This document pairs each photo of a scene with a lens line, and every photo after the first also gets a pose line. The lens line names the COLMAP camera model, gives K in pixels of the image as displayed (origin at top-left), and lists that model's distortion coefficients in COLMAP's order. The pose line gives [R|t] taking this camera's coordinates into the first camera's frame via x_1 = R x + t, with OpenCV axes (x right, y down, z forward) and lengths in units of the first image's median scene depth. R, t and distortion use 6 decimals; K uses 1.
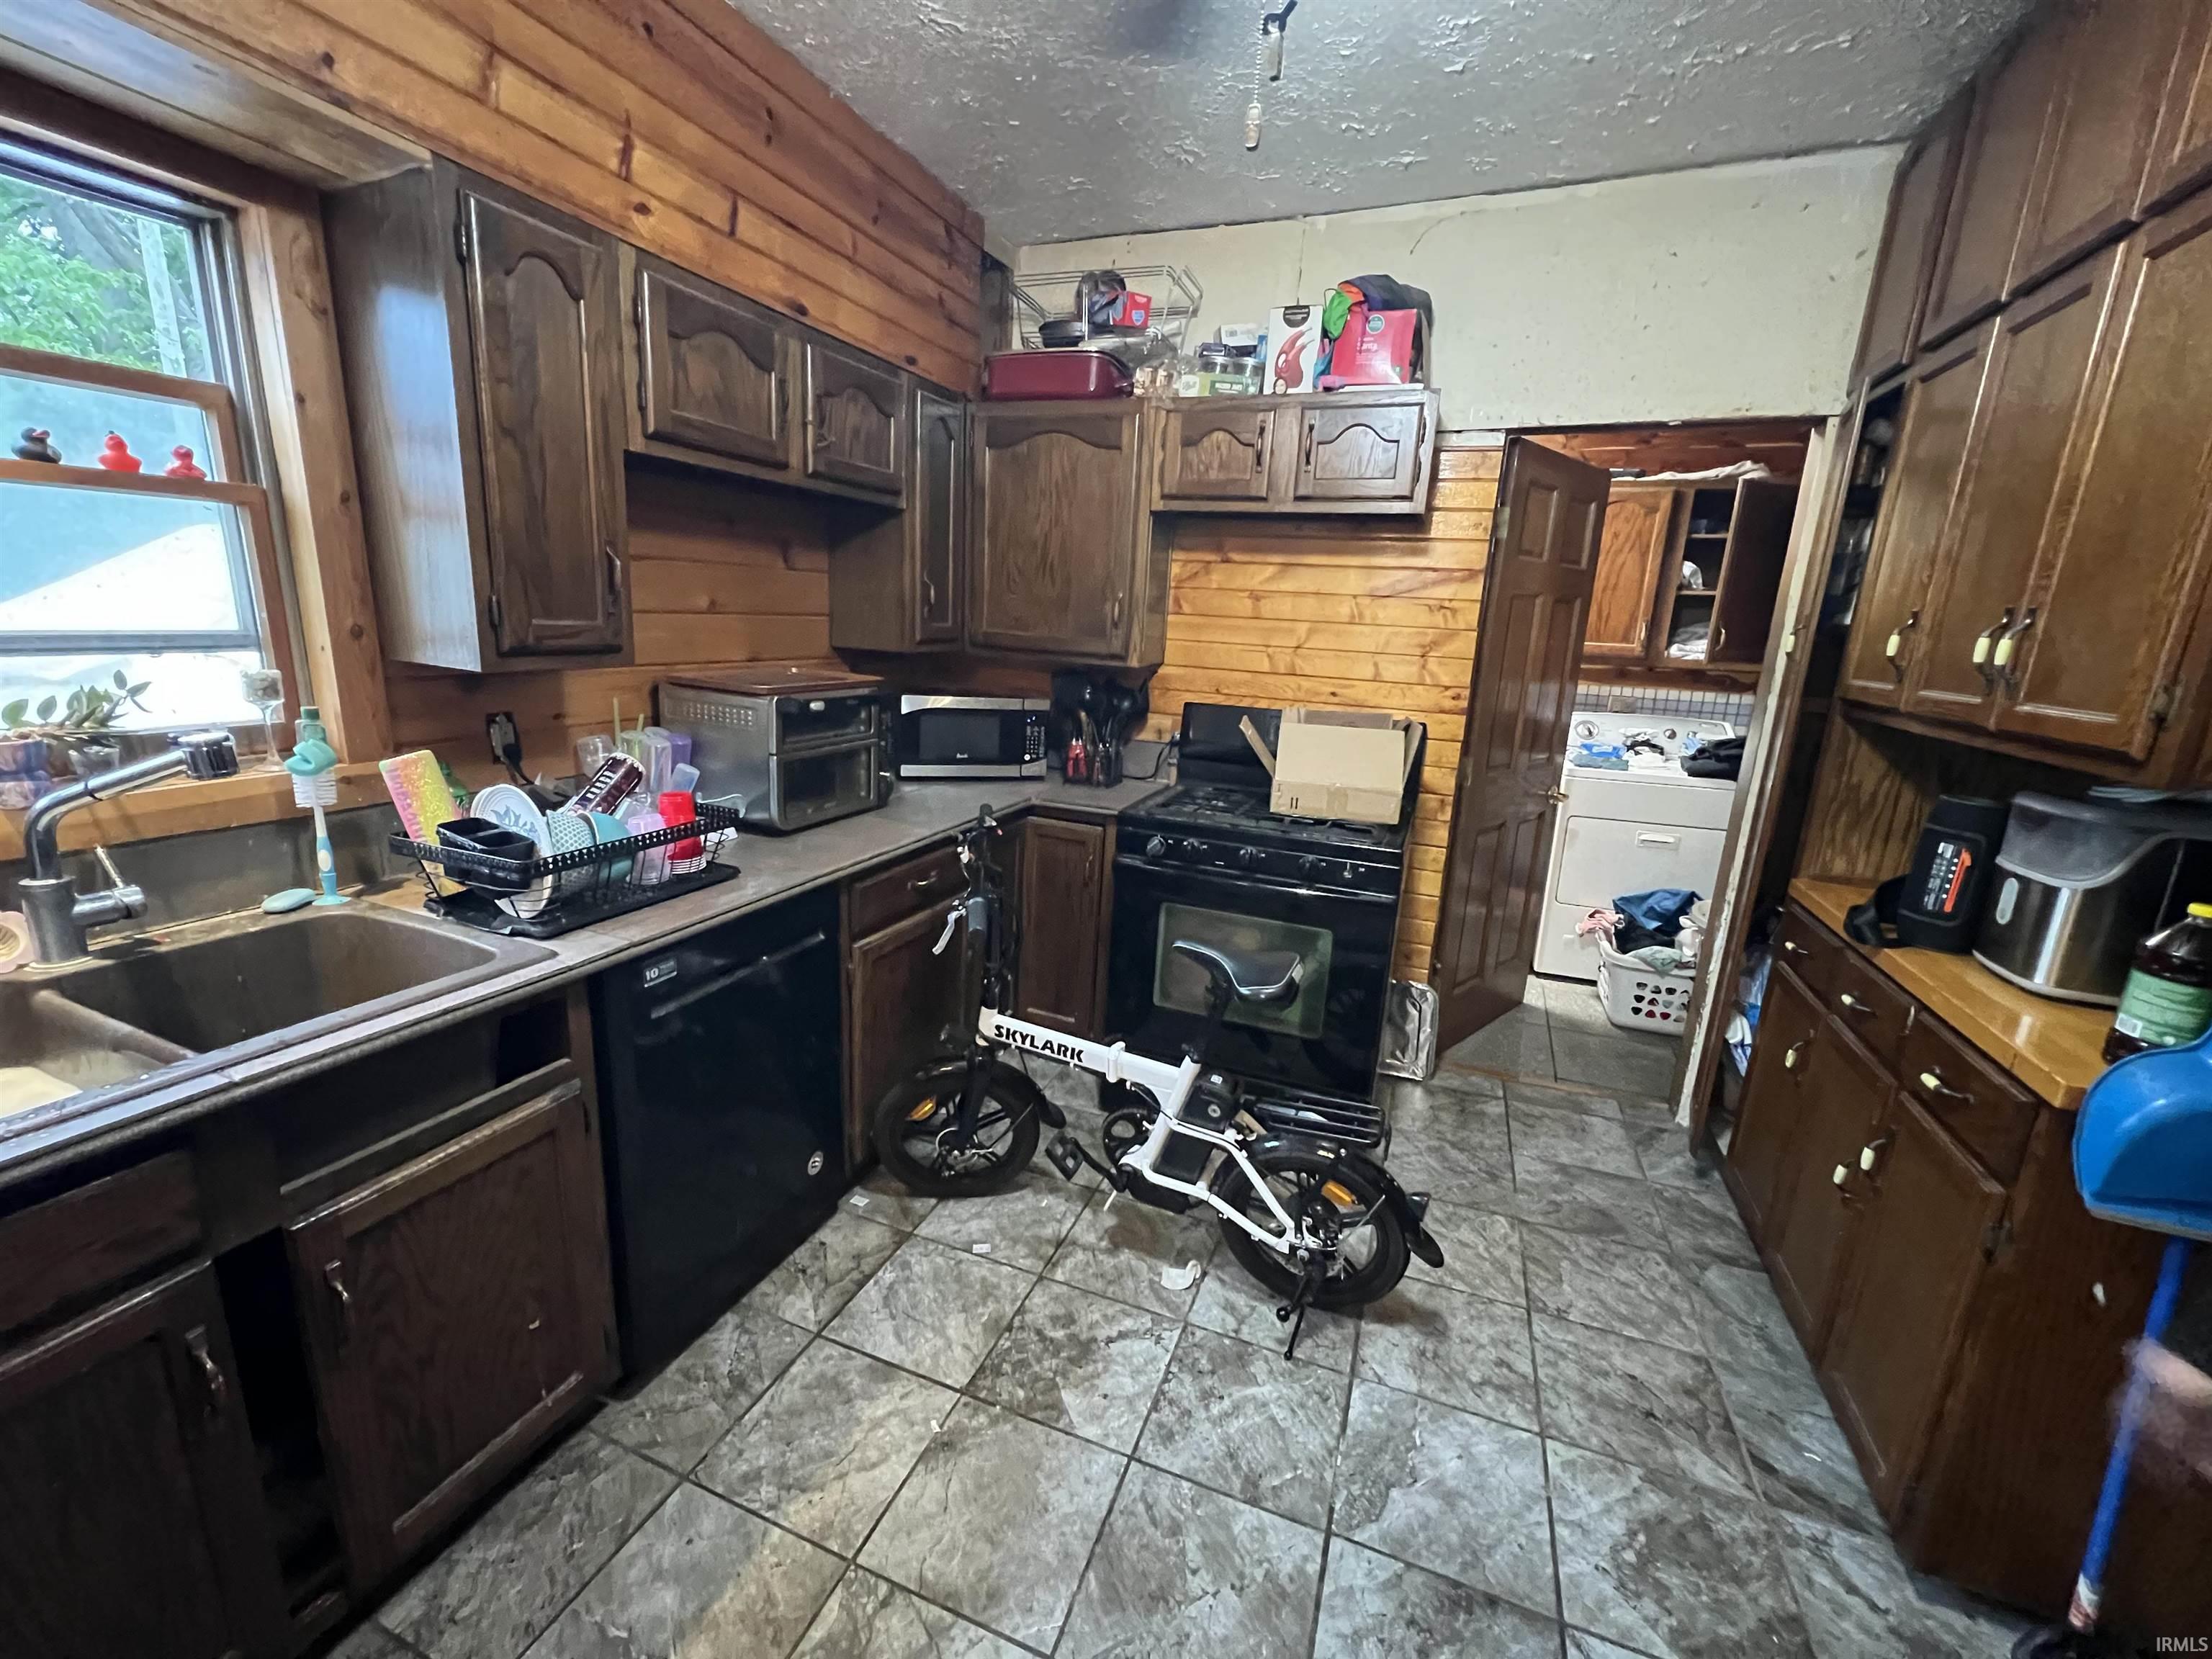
lens RADIAL K [[891.0, 0, 1105.1], [0, 891.0, 824.5], [0, 0, 1]] dist [-0.003818, 0.000855]
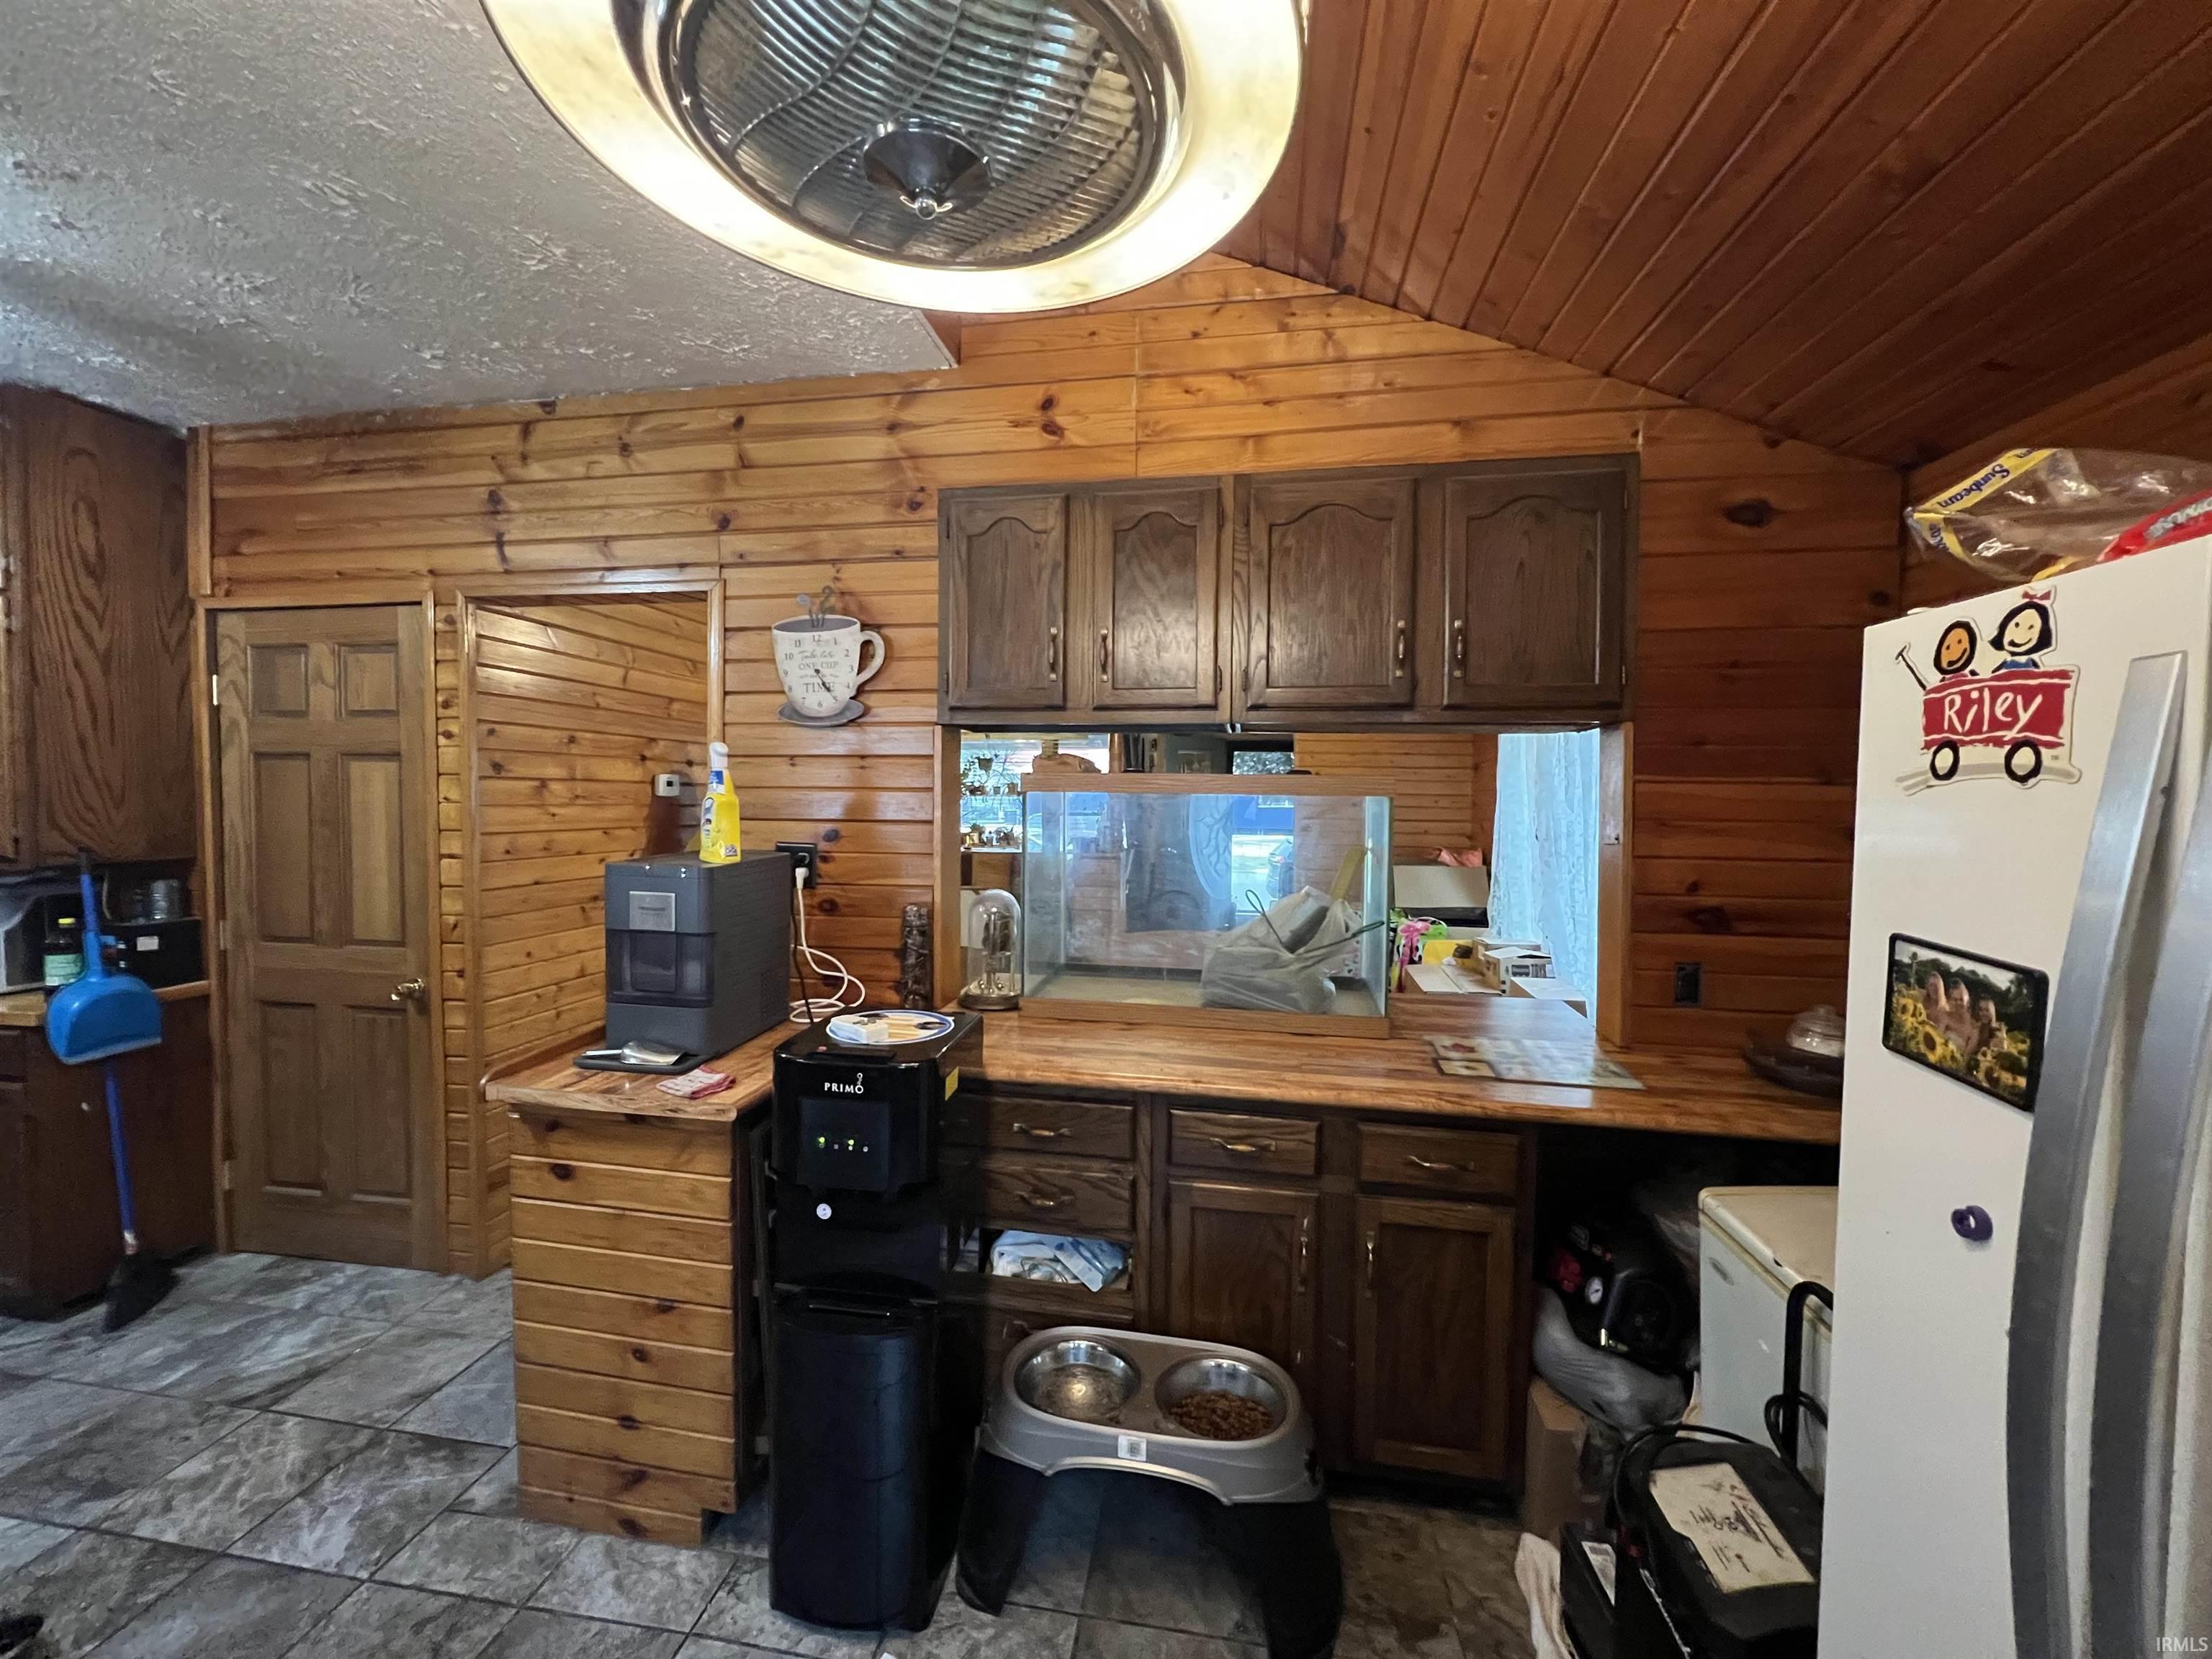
lens RADIAL K [[891.0, 0, 1099.0], [0, 891.0, 827.8], [0, 0, 1]] dist [-0.003818, 0.000855]
pose [[-0.206160, -0.089955, 0.974375, -1.369829], [0.205762, 0.969516, 0.133042, 0.102463], [-0.956640, 0.227917, -0.181366, -1.070897]]
